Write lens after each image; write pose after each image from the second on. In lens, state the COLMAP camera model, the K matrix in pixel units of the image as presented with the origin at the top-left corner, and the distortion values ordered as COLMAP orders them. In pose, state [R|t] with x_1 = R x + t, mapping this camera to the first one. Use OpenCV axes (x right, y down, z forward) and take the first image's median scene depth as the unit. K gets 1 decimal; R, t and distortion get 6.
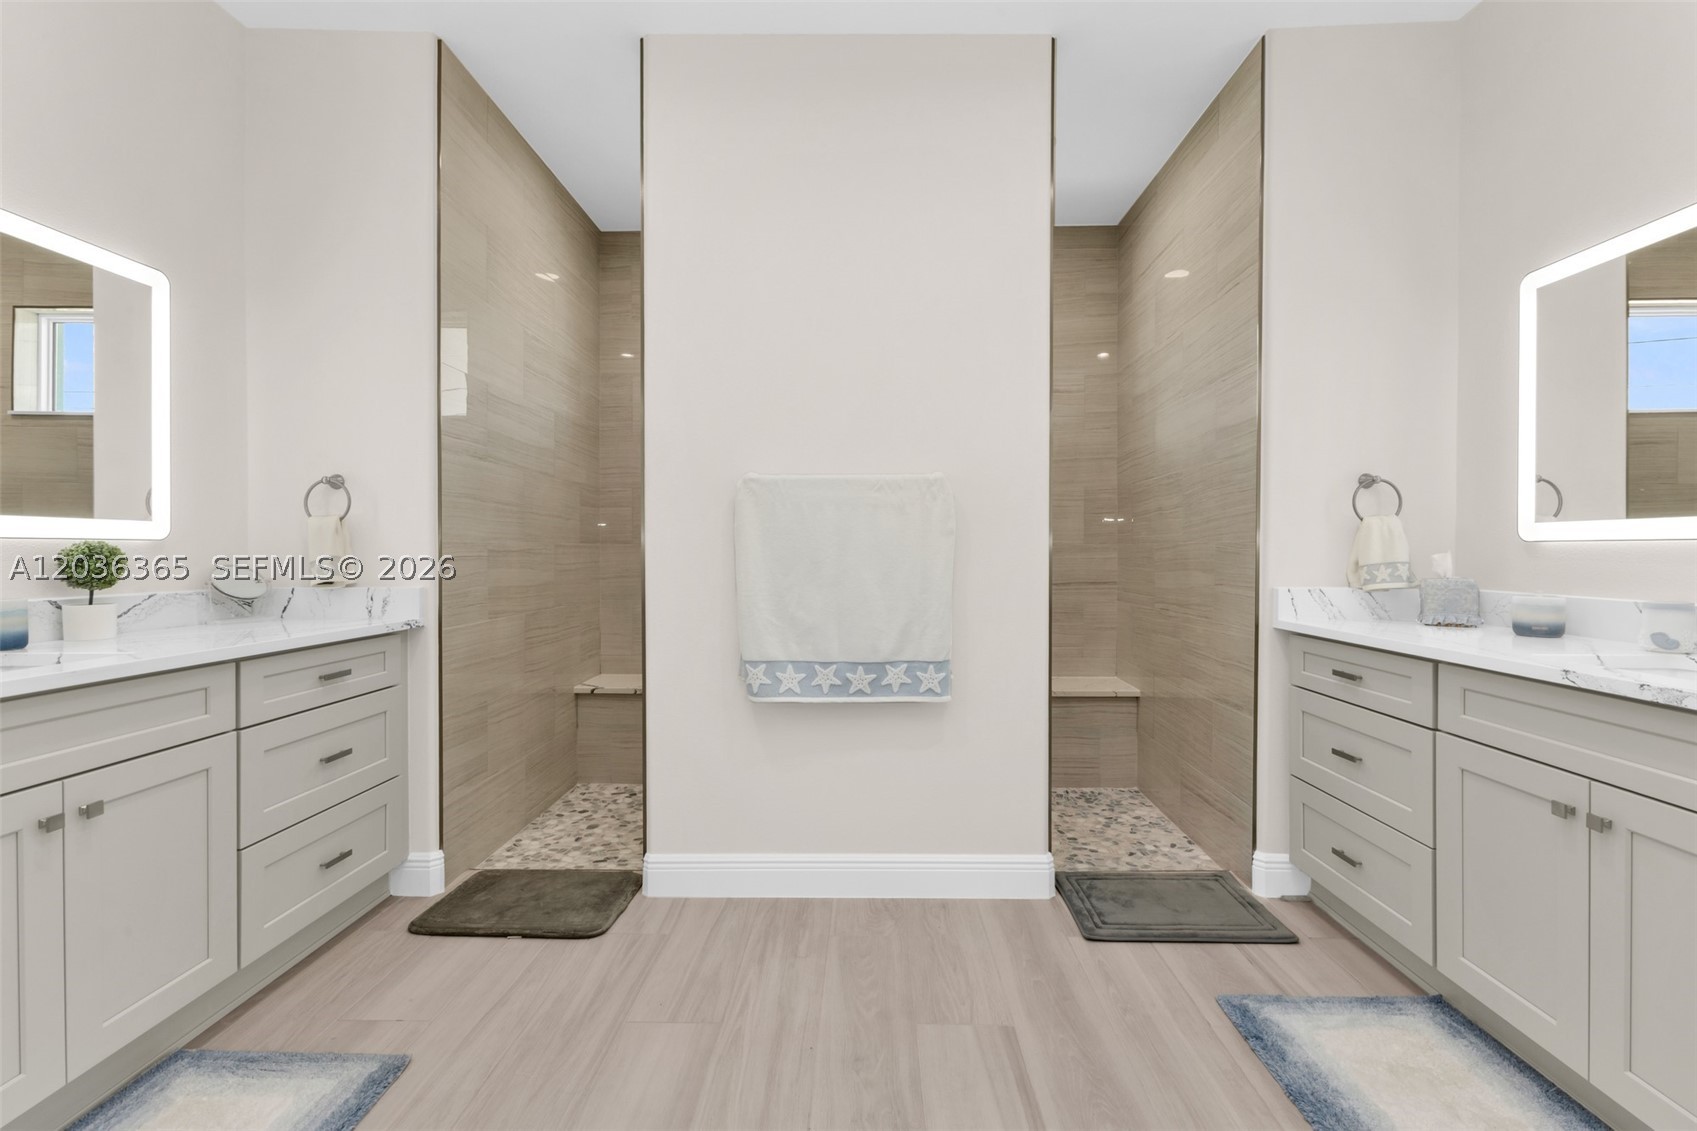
lens RADIAL K [[749.0, 0, 852.3], [0, 749.0, 562.2], [0, 0, 1]] dist [0.008297, 0.000013]
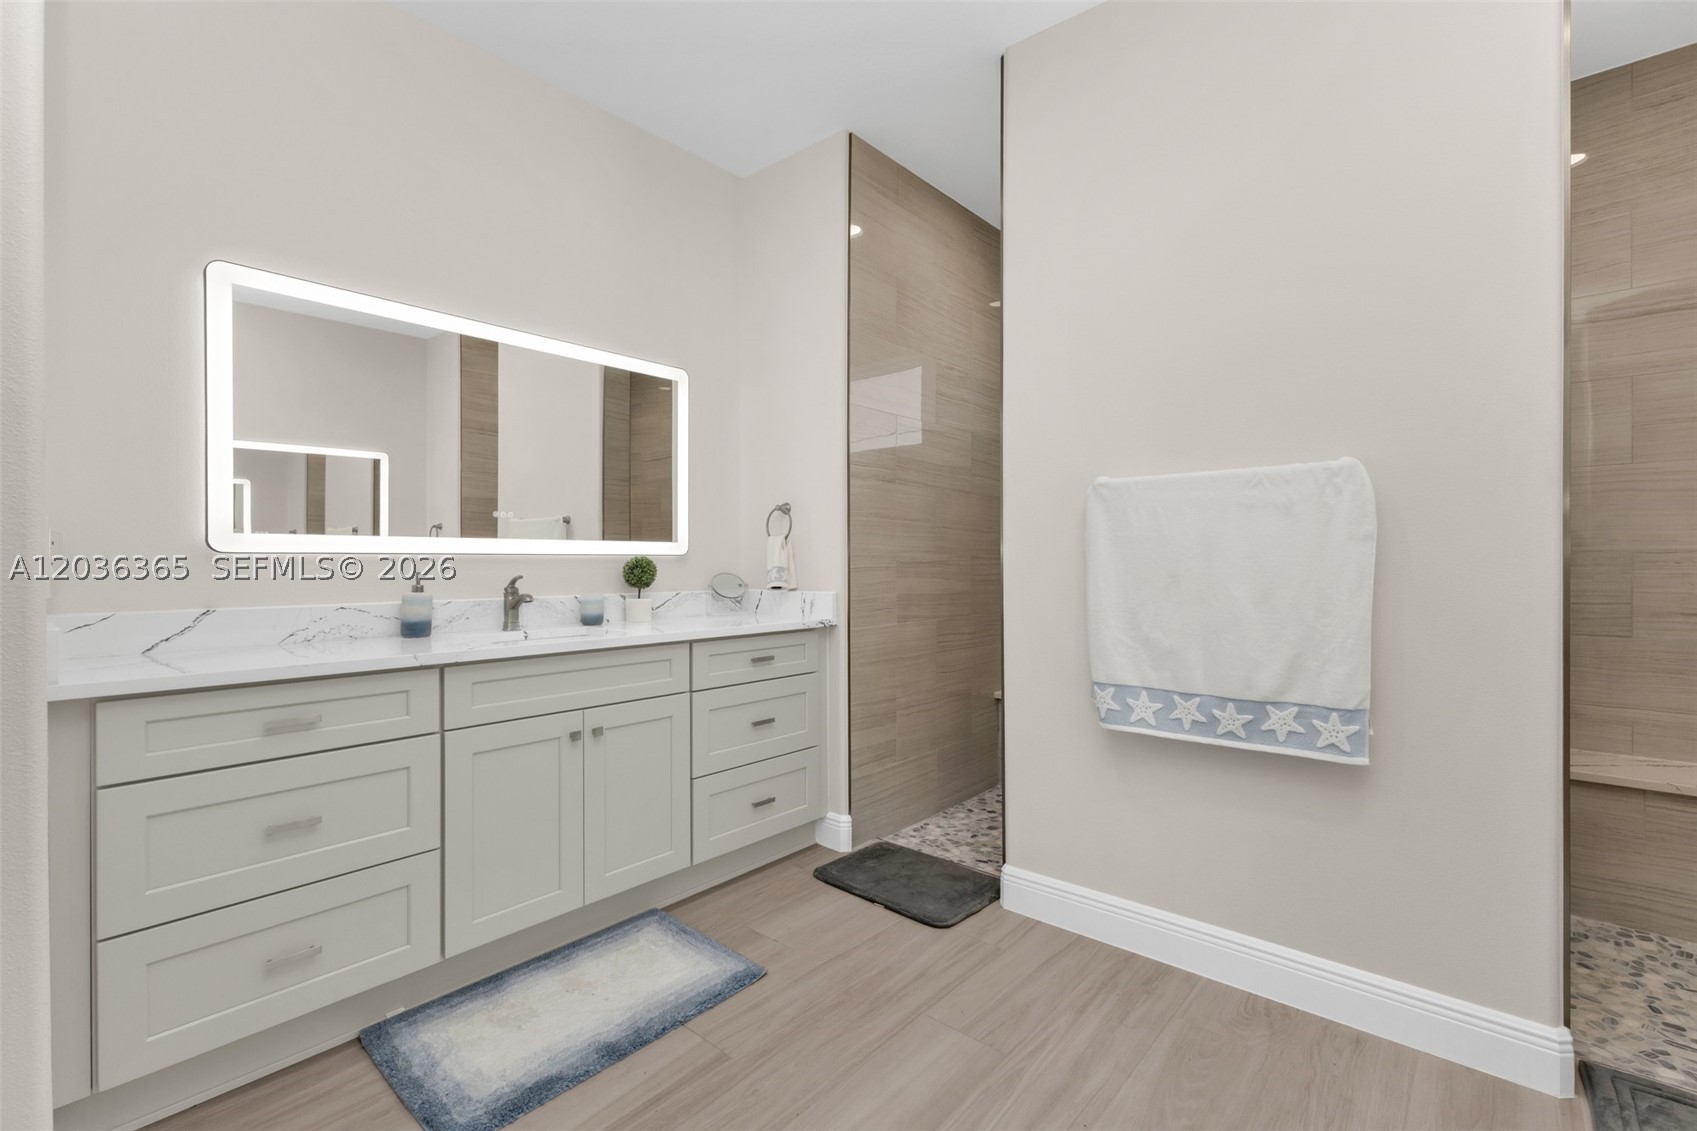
lens RADIAL K [[745.2, 0, 843.1], [0, 745.2, 567.9], [0, 0, 1]] dist [0.011196, -0.004199]
pose [[0.759124, 0.003369, -0.650937, 0.219316], [-0.007611, 0.999964, -0.003699, -0.002313], [0.650901, 0.007762, 0.759123, 0.102926]]
